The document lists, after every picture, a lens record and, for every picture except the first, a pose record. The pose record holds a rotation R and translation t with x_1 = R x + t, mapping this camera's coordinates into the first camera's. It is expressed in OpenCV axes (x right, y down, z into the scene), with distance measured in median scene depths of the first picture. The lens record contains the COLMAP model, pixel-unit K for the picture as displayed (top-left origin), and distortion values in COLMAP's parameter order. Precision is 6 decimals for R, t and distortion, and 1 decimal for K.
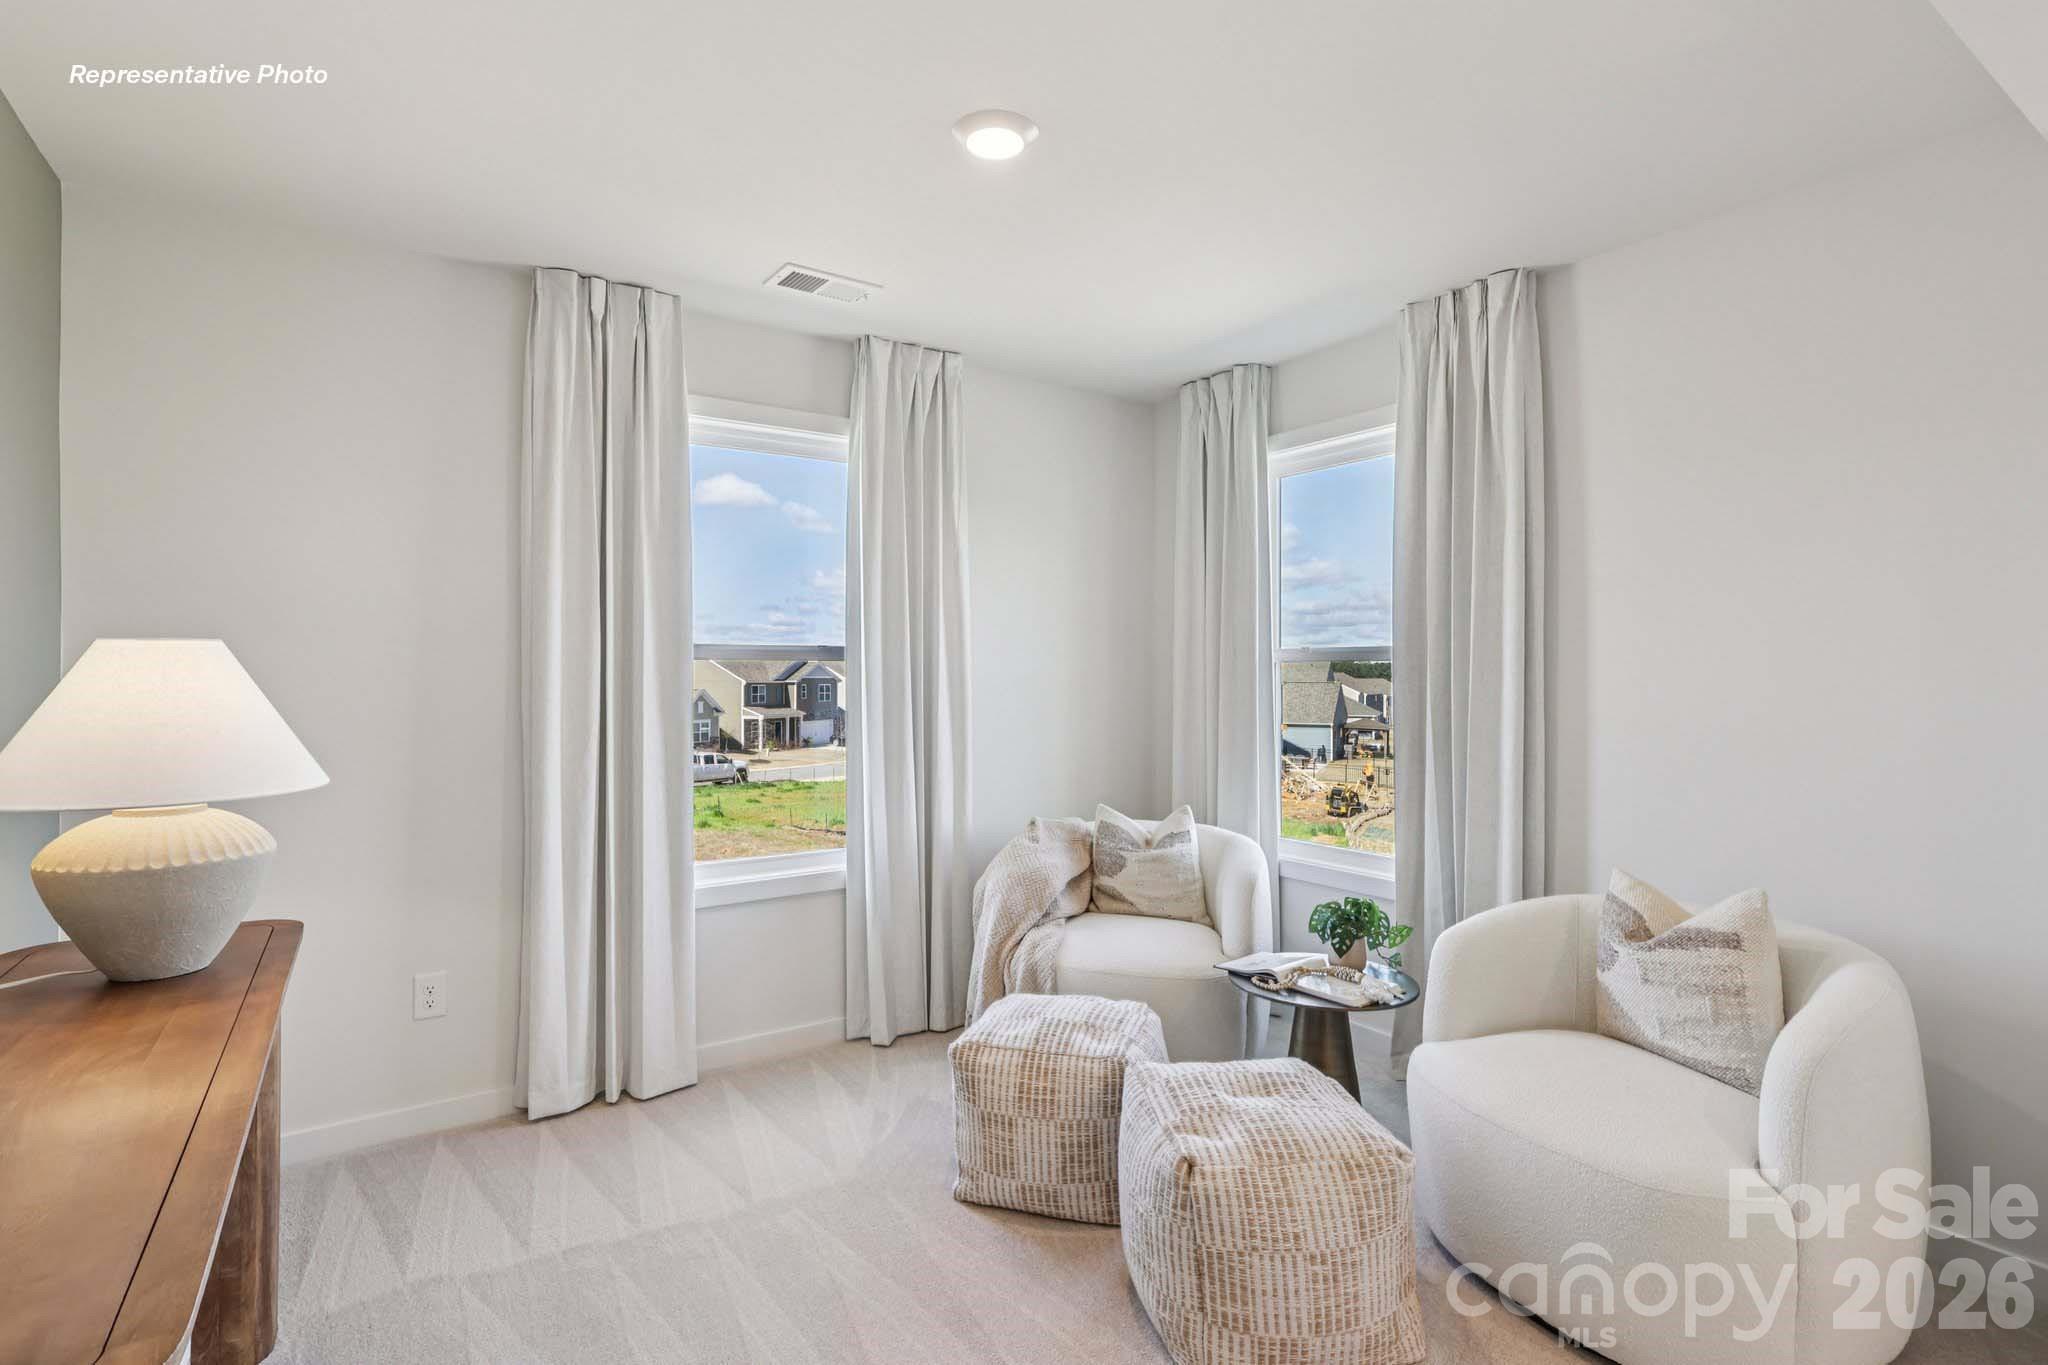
lens RADIAL K [[994.2, 0, 1024.1], [0, 994.2, 676.7], [0, 0, 1]] dist [0.016289, 0.000134]
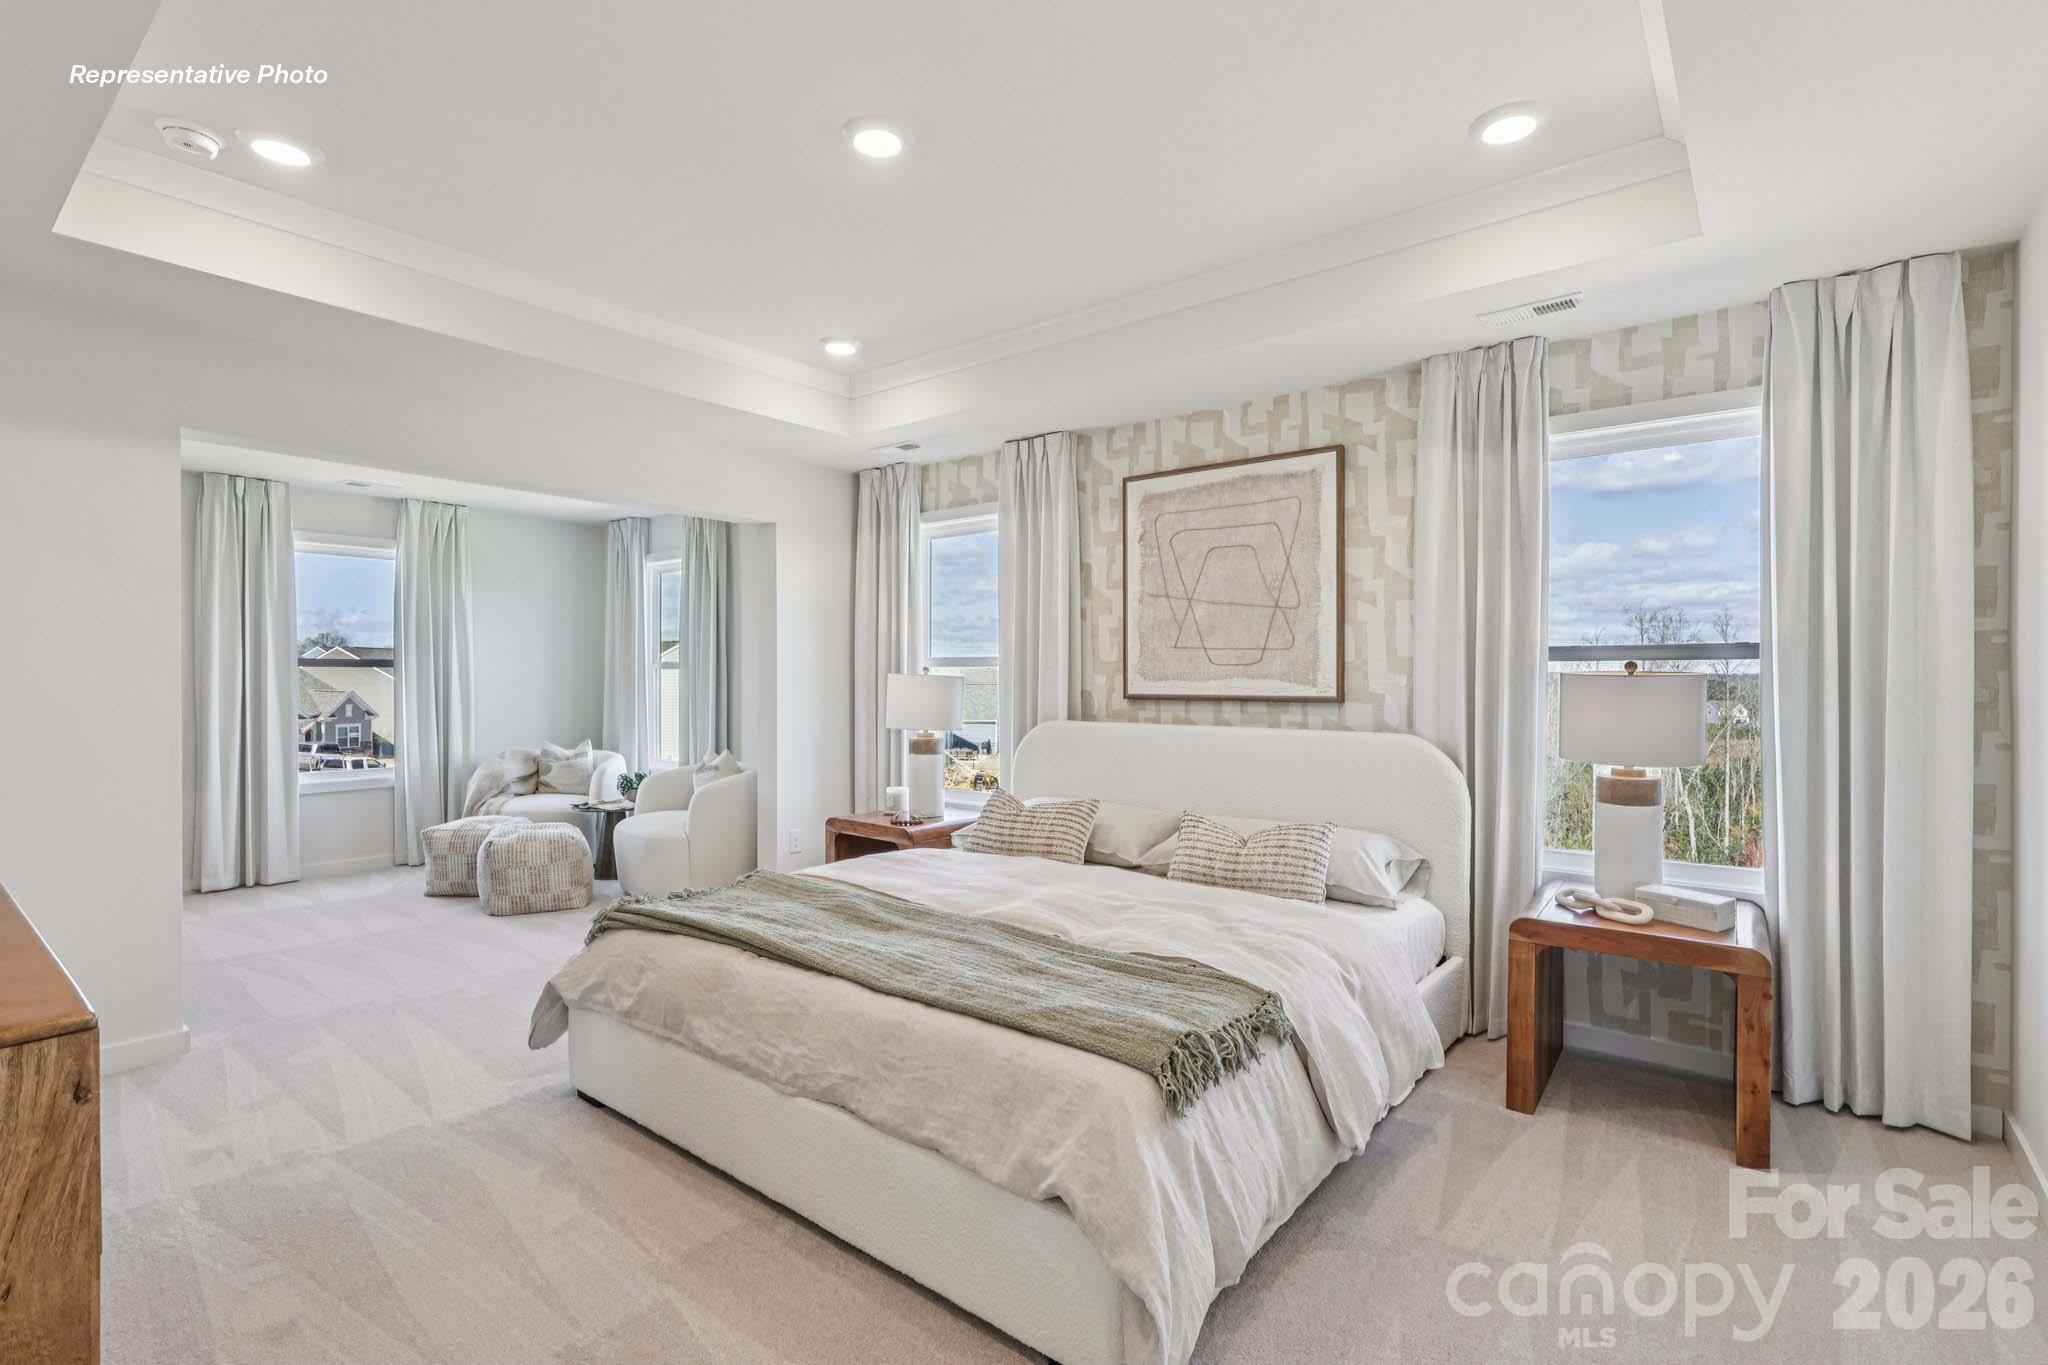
lens RADIAL K [[944.7, 0, 1024.7], [0, 944.7, 685.0], [0, 0, 1]] dist [0.001917, -0.001001]
pose [[0.954067, -0.000349, 0.299592, 0.437778], [-0.001554, 0.999980, 0.006114, 0.004633], [-0.299588, -0.006299, 0.954048, -1.107362]]
